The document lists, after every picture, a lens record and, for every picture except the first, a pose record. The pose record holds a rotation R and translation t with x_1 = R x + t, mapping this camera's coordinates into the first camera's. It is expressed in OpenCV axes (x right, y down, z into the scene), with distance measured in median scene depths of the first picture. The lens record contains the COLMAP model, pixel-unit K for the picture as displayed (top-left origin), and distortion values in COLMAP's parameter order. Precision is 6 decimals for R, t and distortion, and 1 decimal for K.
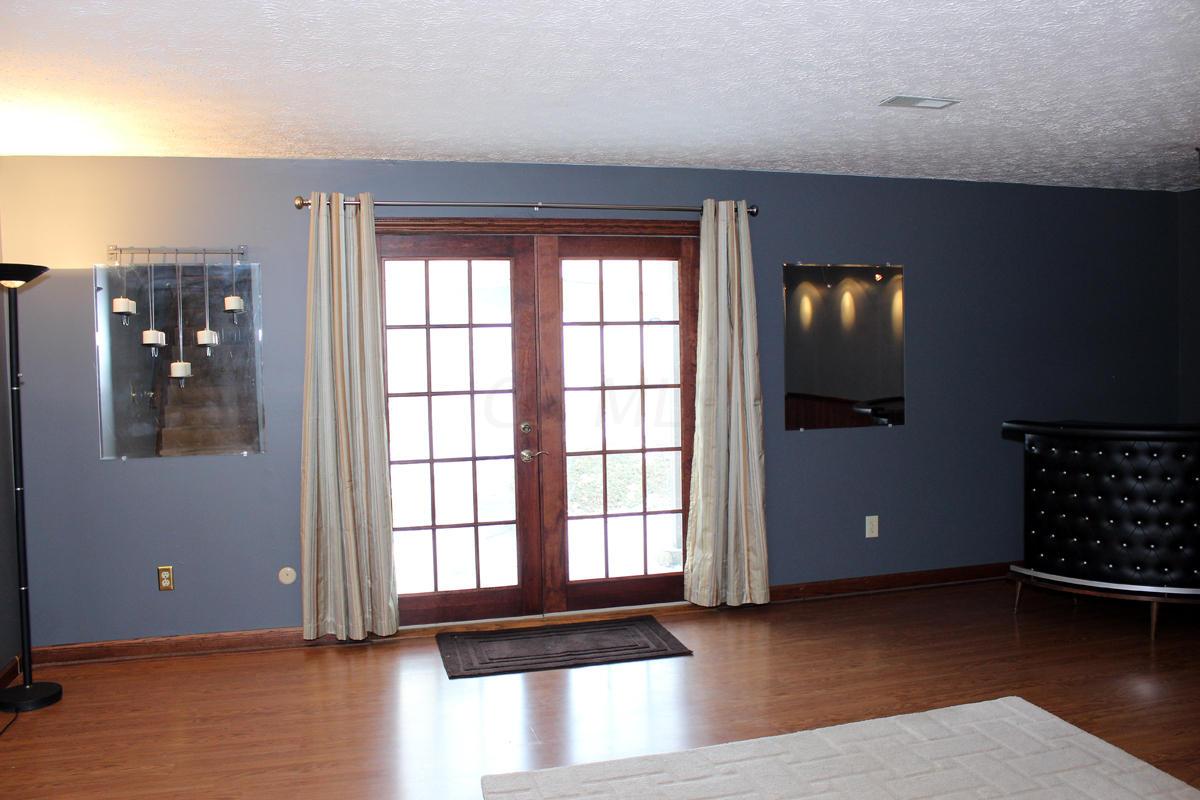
lens RADIAL K [[1007.3, 0, 609.2], [0, 1007.3, 412.5], [0, 0, 1]] dist [-0.159303, 0.155530]
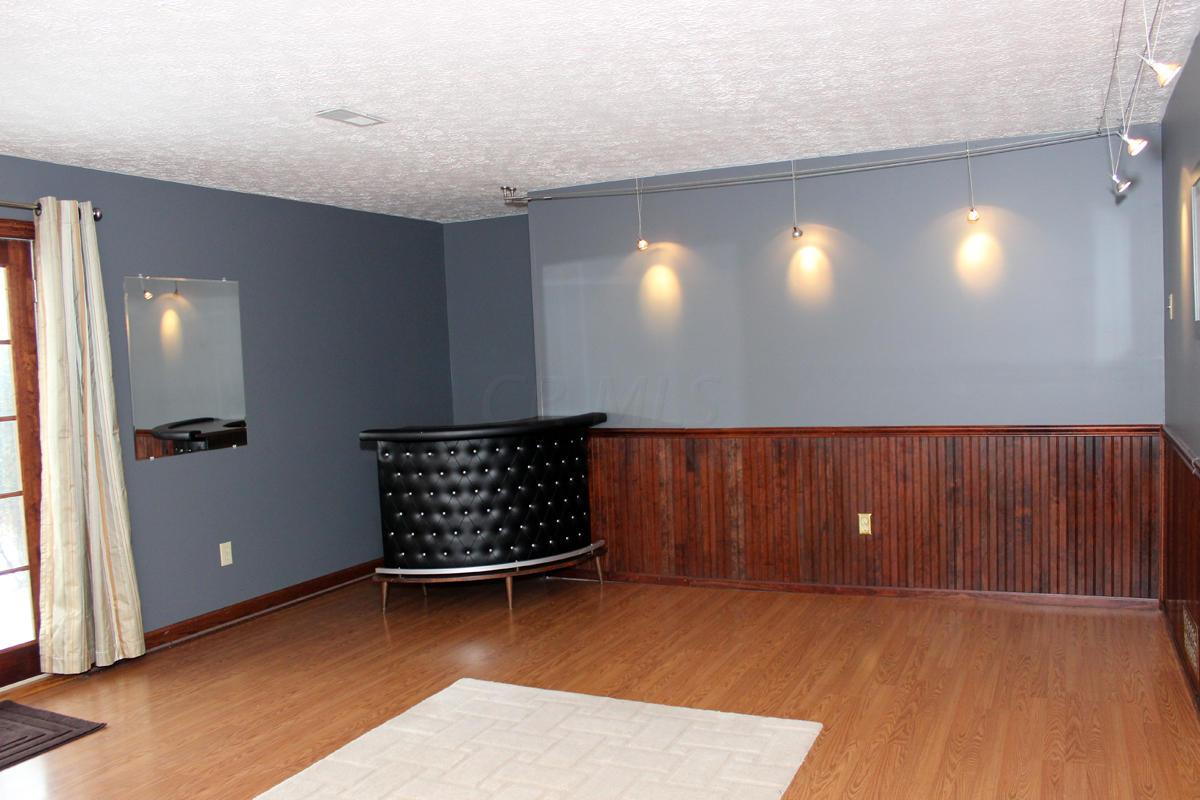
lens RADIAL K [[1007.3, 0, 609.2], [0, 1007.3, 412.5], [0, 0, 1]] dist [-0.159303, 0.155530]
pose [[0.657927, -0.057447, 0.750887, -0.212302], [0.077994, 0.996922, 0.007932, 0.000955], [-0.749032, 0.053346, 0.660383, 0.102182]]
